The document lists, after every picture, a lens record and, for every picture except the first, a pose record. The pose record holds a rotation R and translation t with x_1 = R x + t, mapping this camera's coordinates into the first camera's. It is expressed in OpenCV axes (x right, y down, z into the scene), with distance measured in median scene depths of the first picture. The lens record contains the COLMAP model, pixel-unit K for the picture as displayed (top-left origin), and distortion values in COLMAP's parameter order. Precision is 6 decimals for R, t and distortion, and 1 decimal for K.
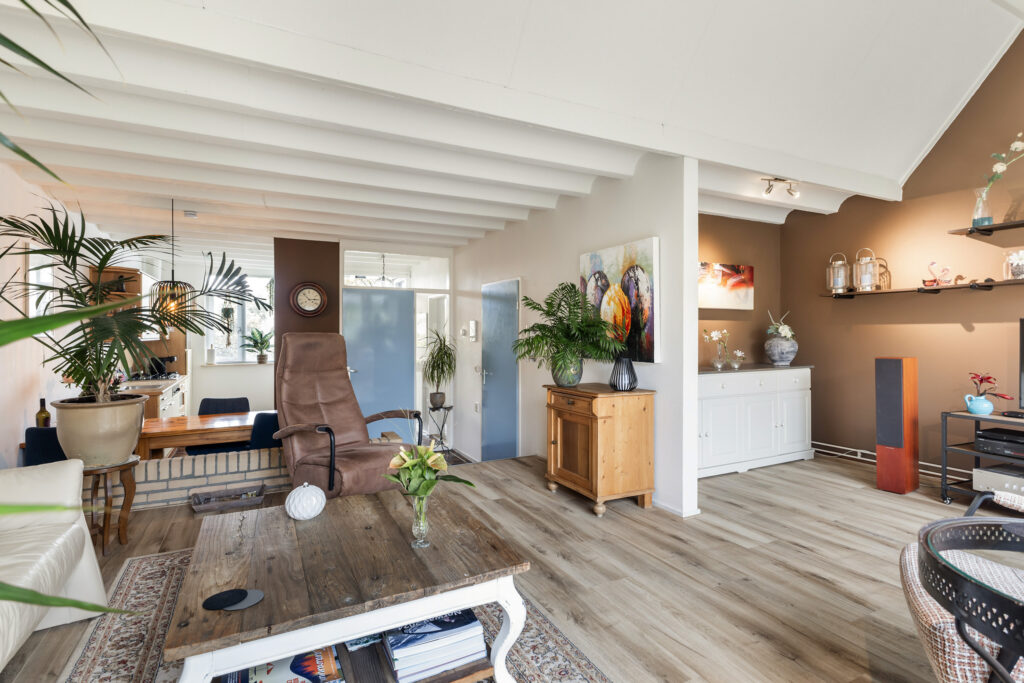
lens RADIAL K [[500.6, 0, 512.6], [0, 500.6, 336.5], [0, 0, 1]] dist [0.020110, -0.005983]
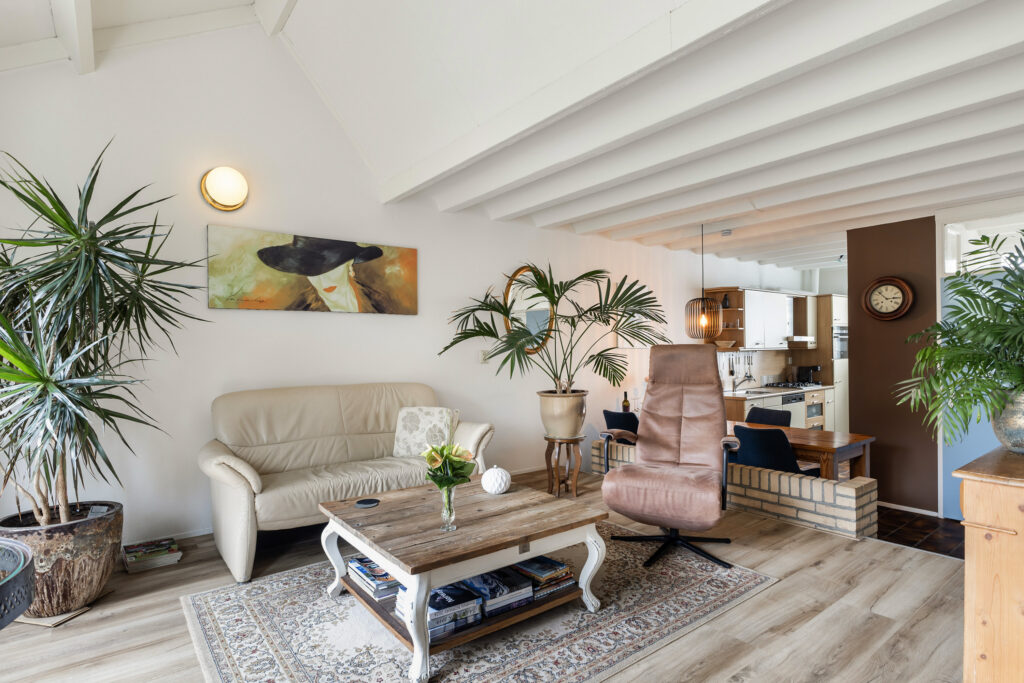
lens RADIAL K [[532.1, 0, 511.2], [0, 532.1, 351.8], [0, 0, 1]] dist [-0.004139, -0.002749]
pose [[0.182244, 0.004014, -0.983245, 0.461076], [0.009172, 0.999941, 0.005782, -0.000869], [0.983211, -0.010072, 0.182196, 0.403766]]
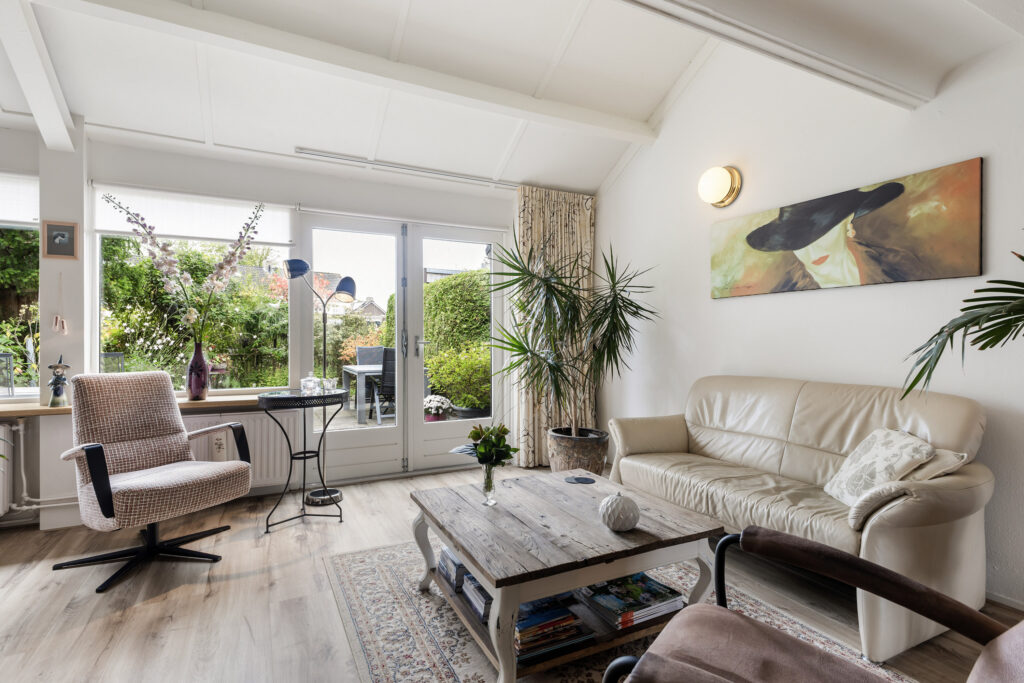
lens RADIAL K [[500.6, 0, 511.5], [0, 500.6, 338.6], [0, 0, 1]] dist [0.020110, -0.005983]
pose [[-0.999992, -0.000252, 0.004043, -0.107242], [-0.000244, 0.999998, 0.002018, -0.000612], [-0.004044, 0.002017, -0.999990, 0.987893]]
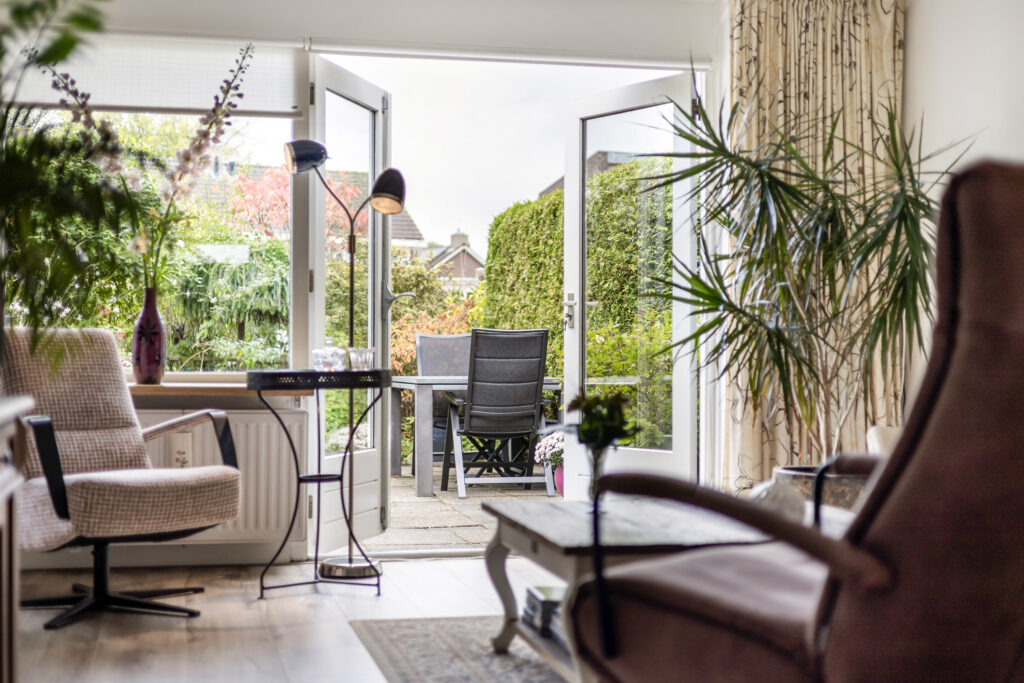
lens RADIAL K [[1425.8, 0, 509.0], [0, 1425.8, 341.2], [0, 0, 1]] dist [0.015202, 0.000000]
pose [[-0.970051, -0.002881, 0.242886, -0.263964], [-0.004100, 0.999981, -0.004515, 0.066403], [-0.242869, -0.005376, -0.970044, 1.425769]]
